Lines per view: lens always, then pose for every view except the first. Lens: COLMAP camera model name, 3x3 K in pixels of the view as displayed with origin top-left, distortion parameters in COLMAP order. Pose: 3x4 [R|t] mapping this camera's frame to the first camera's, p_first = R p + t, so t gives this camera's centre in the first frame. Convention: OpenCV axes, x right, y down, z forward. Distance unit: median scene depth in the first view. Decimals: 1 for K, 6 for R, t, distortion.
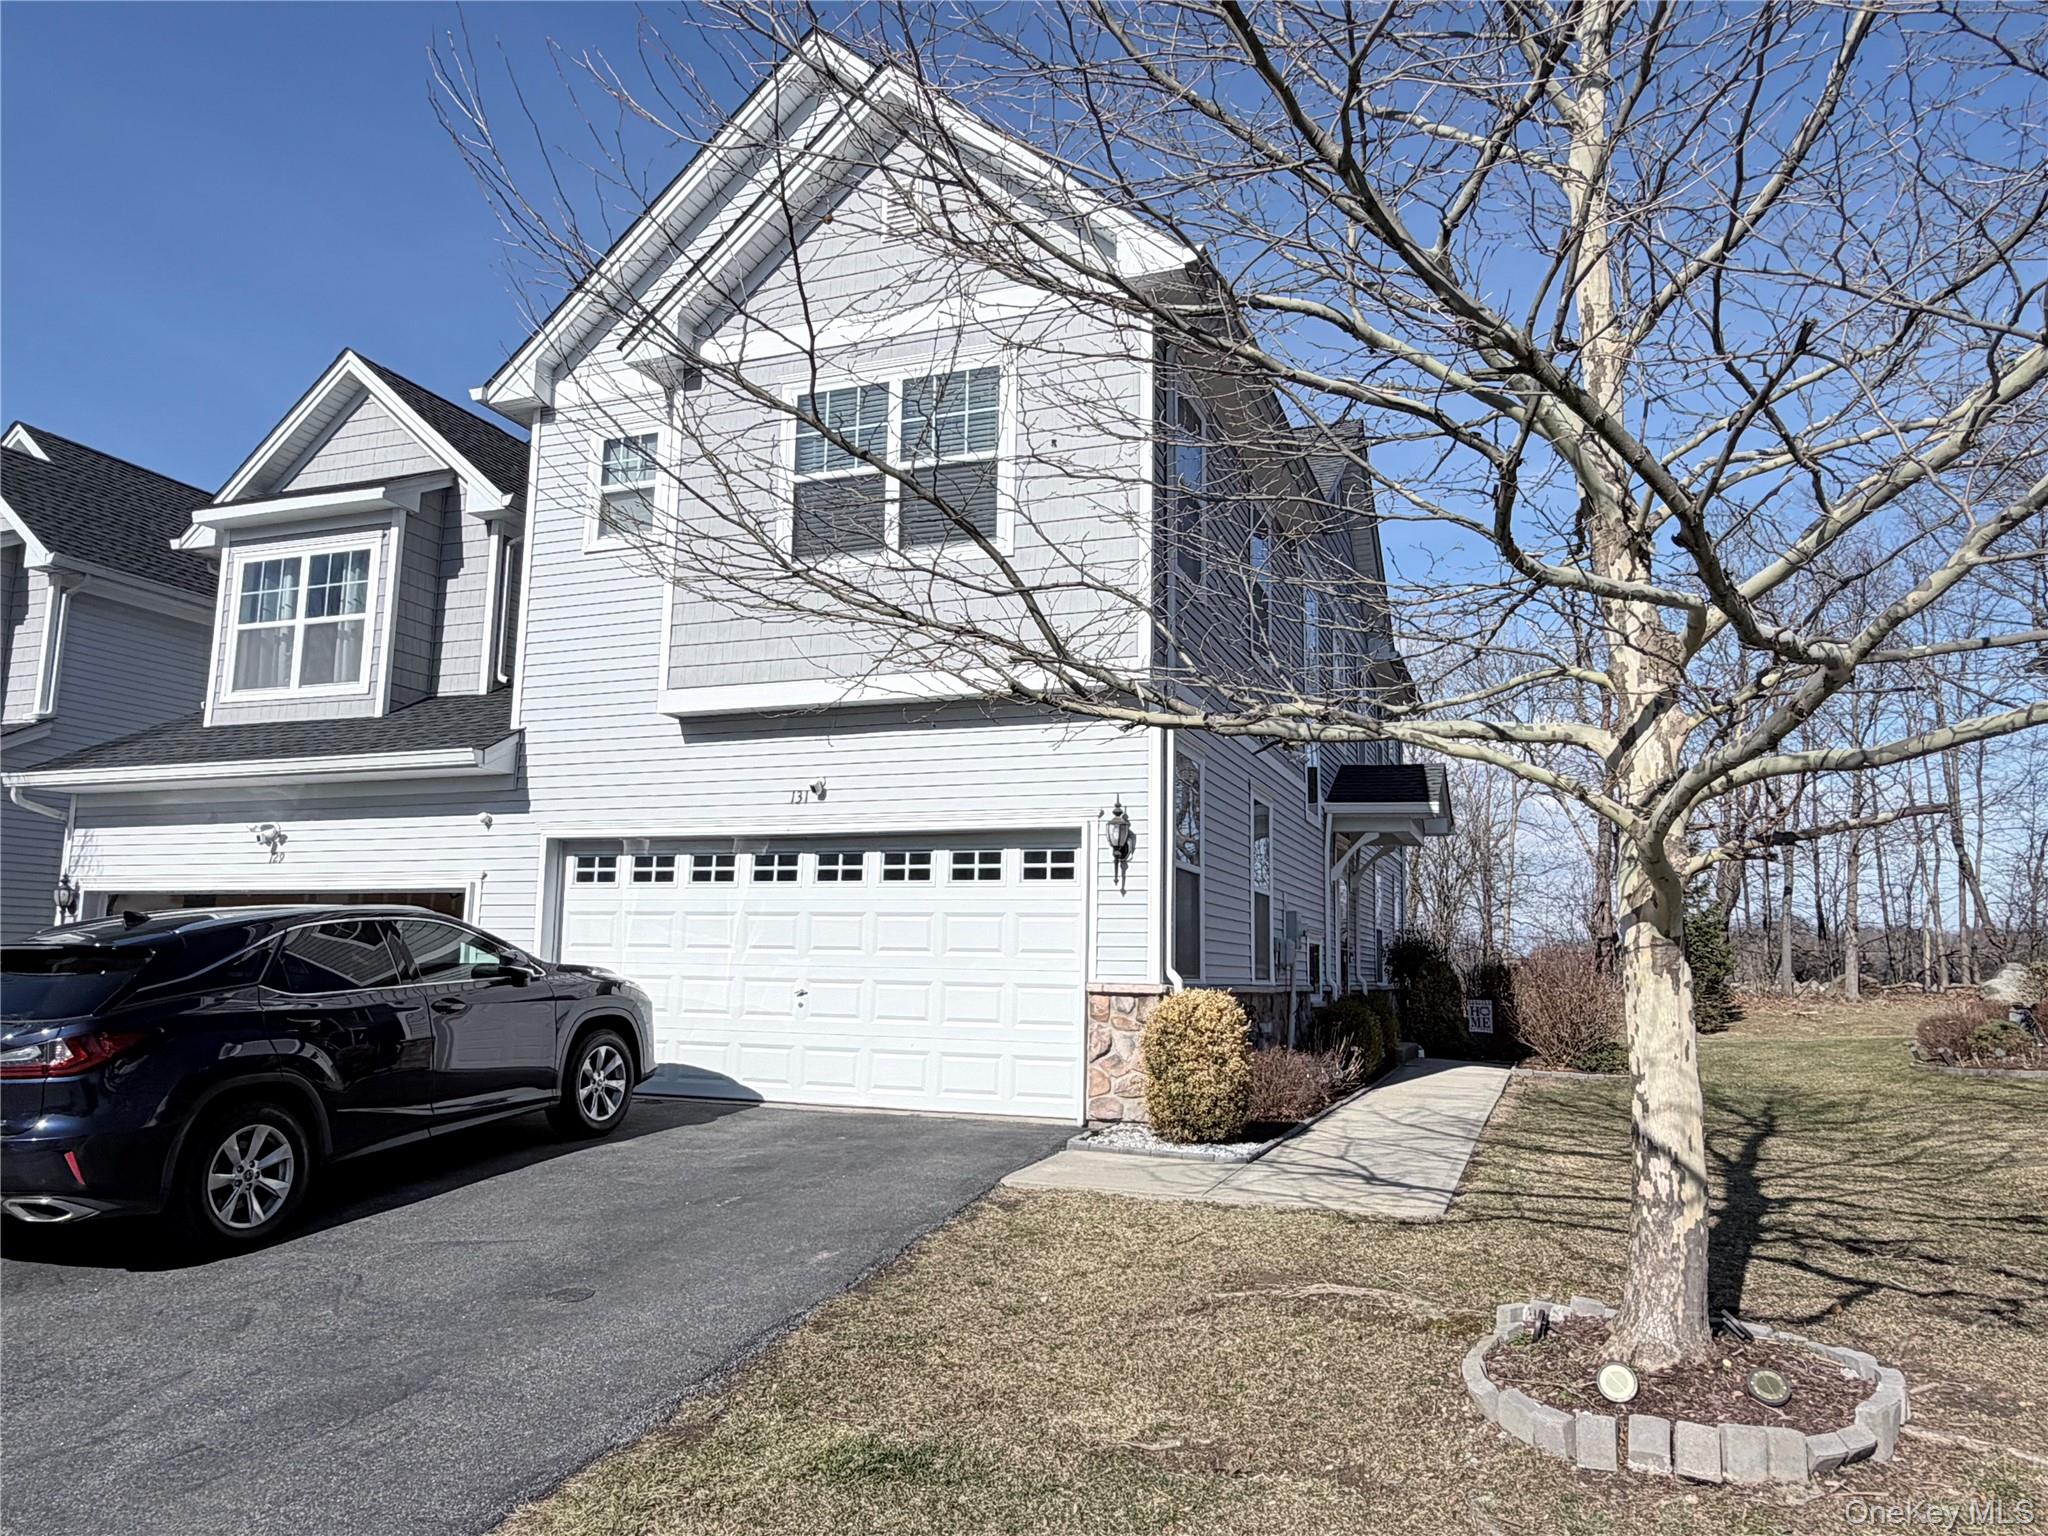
lens RADIAL K [[1389.9, 0, 1021.2], [0, 1389.9, 775.6], [0, 0, 1]] dist [0.000186, -0.000214]
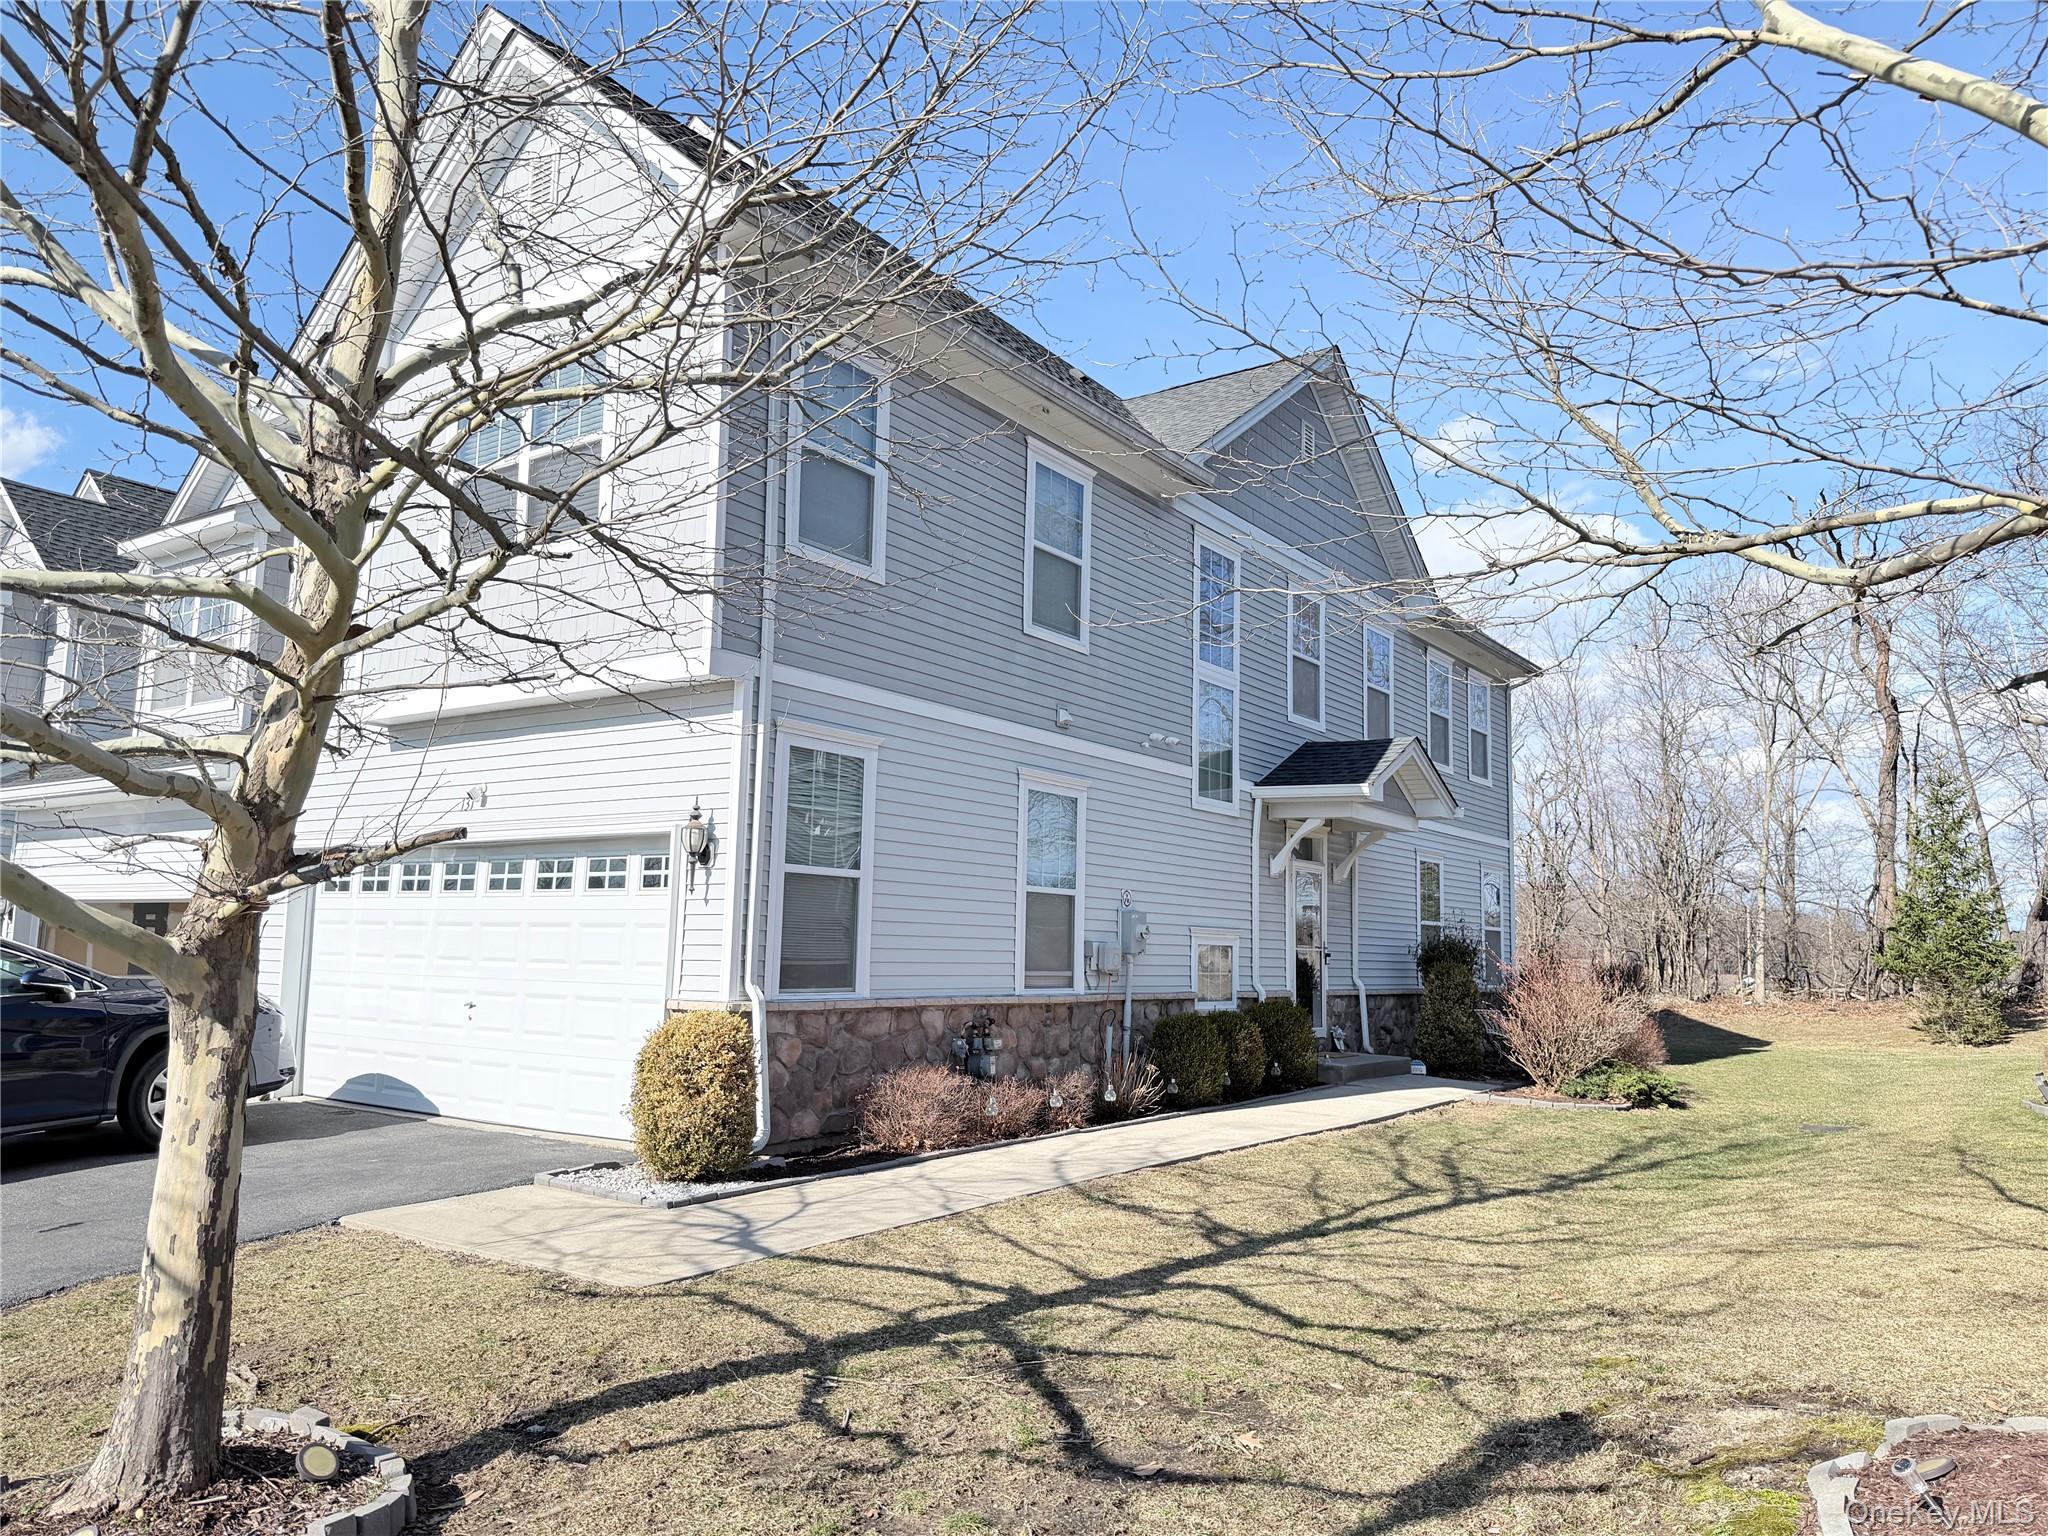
lens RADIAL K [[1437.7, 0, 1024.1], [0, 1437.7, 772.7], [0, 0, 1]] dist [0.011778, -0.004467]
pose [[0.971517, -0.027574, -0.235362, 0.474548], [0.030337, 0.999507, 0.008125, -0.003007], [0.235022, -0.015034, 0.971874, 0.114998]]
